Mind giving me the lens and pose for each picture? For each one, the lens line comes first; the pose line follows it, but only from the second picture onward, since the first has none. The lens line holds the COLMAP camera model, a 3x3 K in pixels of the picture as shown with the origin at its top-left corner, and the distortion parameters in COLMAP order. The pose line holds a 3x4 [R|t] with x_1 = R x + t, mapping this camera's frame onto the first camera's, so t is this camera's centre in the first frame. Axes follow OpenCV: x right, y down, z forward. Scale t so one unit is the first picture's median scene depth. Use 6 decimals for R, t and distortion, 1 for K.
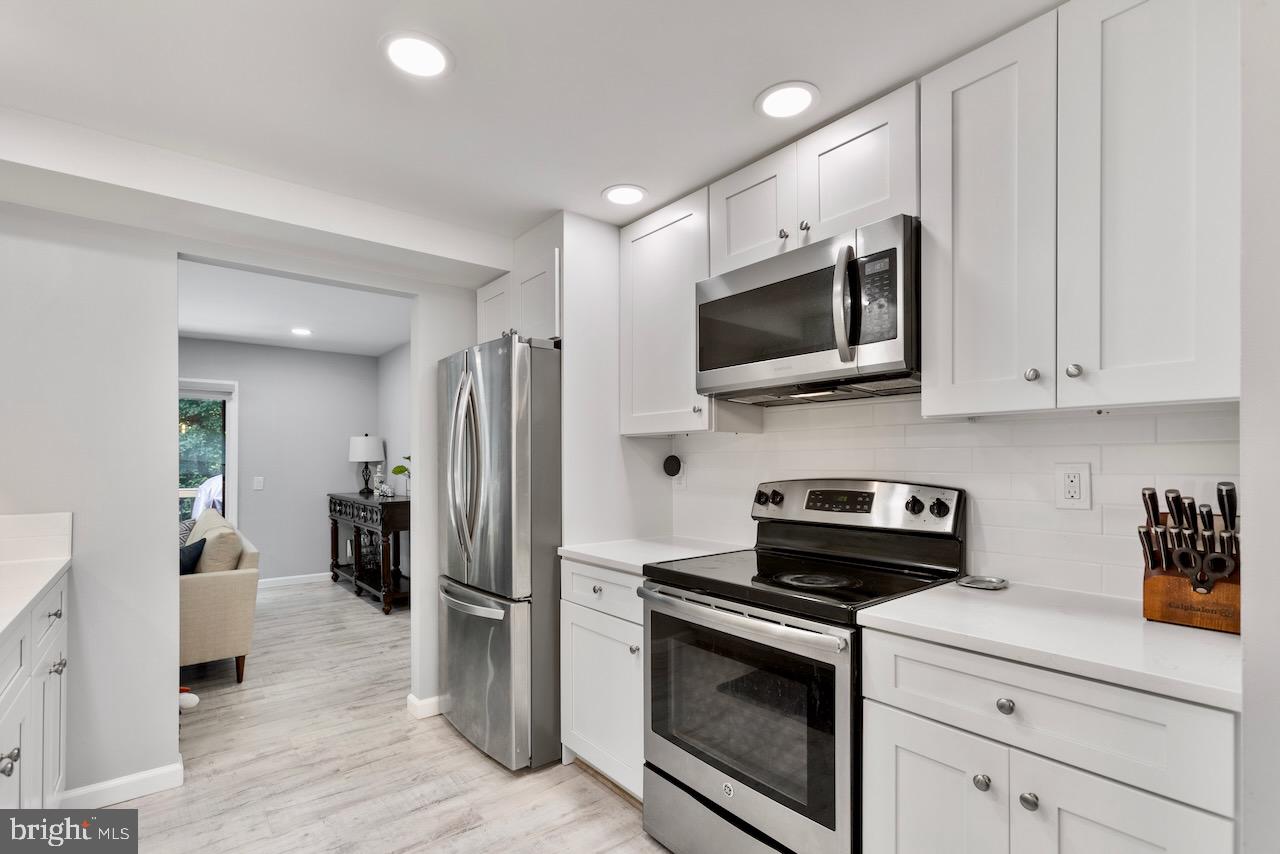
lens RADIAL K [[580.5, 0, 639.2], [0, 580.5, 469.7], [0, 0, 1]] dist [-0.025915, 0.016709]
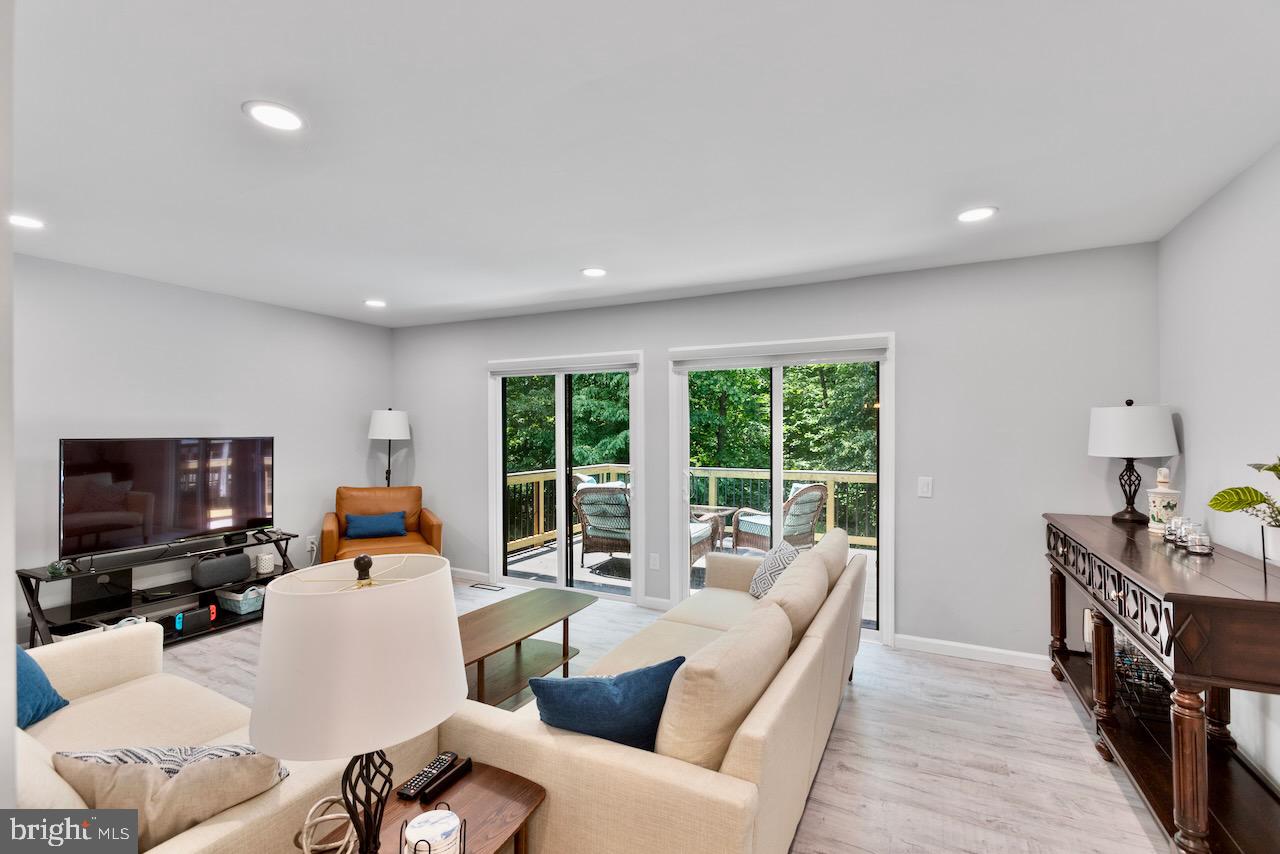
lens RADIAL K [[568.6, 0, 637.6], [0, 568.6, 422.8], [0, 0, 1]] dist [-0.019987, 0.016509]
pose [[0.391916, -0.009972, -0.919947, -0.507532], [-0.009802, 0.999839, -0.015013, -0.082913], [0.919949, 0.014901, 0.391756, 1.117943]]
